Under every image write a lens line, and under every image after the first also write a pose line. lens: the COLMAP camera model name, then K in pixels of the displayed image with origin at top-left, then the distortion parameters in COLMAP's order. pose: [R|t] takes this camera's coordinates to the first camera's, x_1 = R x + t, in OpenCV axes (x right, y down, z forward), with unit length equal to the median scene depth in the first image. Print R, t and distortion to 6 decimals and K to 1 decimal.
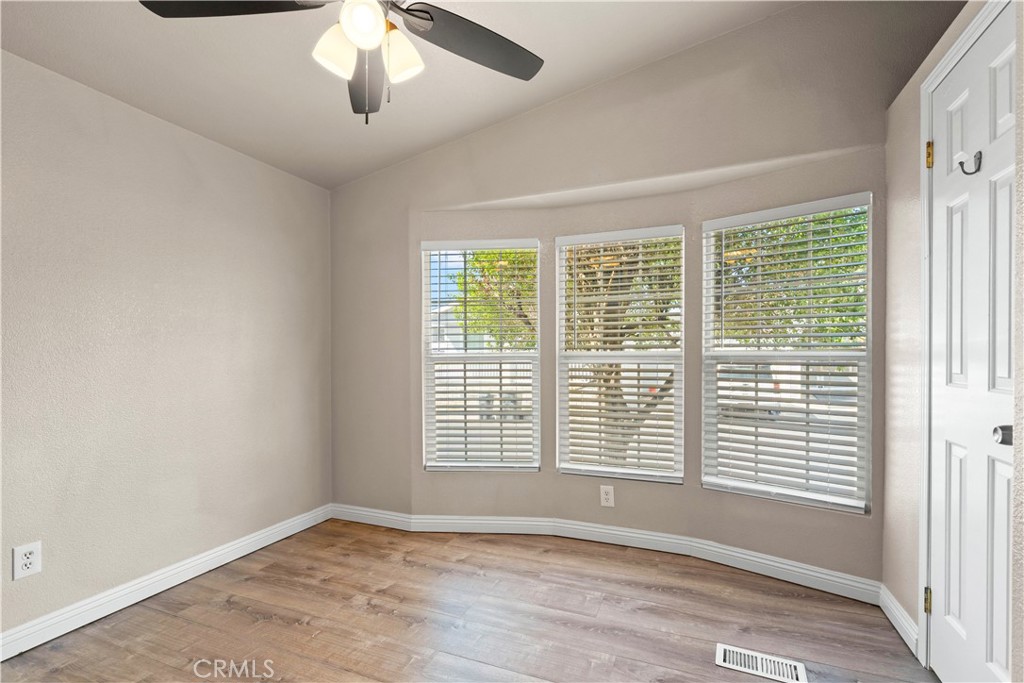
lens RADIAL K [[459.6, 0, 506.9], [0, 459.6, 356.8], [0, 0, 1]] dist [-0.010377, 0.001013]
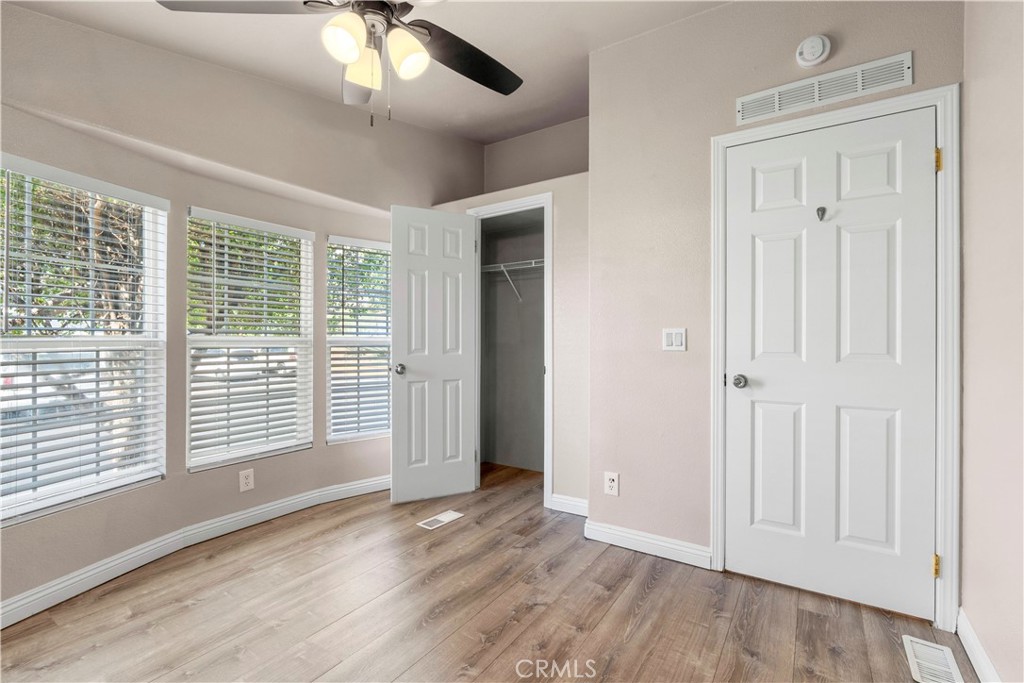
lens RADIAL K [[459.6, 0, 509.1], [0, 459.6, 337.8], [0, 0, 1]] dist [-0.010377, 0.001013]
pose [[0.206940, 0.007485, 0.978325, -0.685140], [0.004356, 0.999954, -0.008572, 0.003527], [-0.978344, 0.006036, 0.206898, 0.244056]]
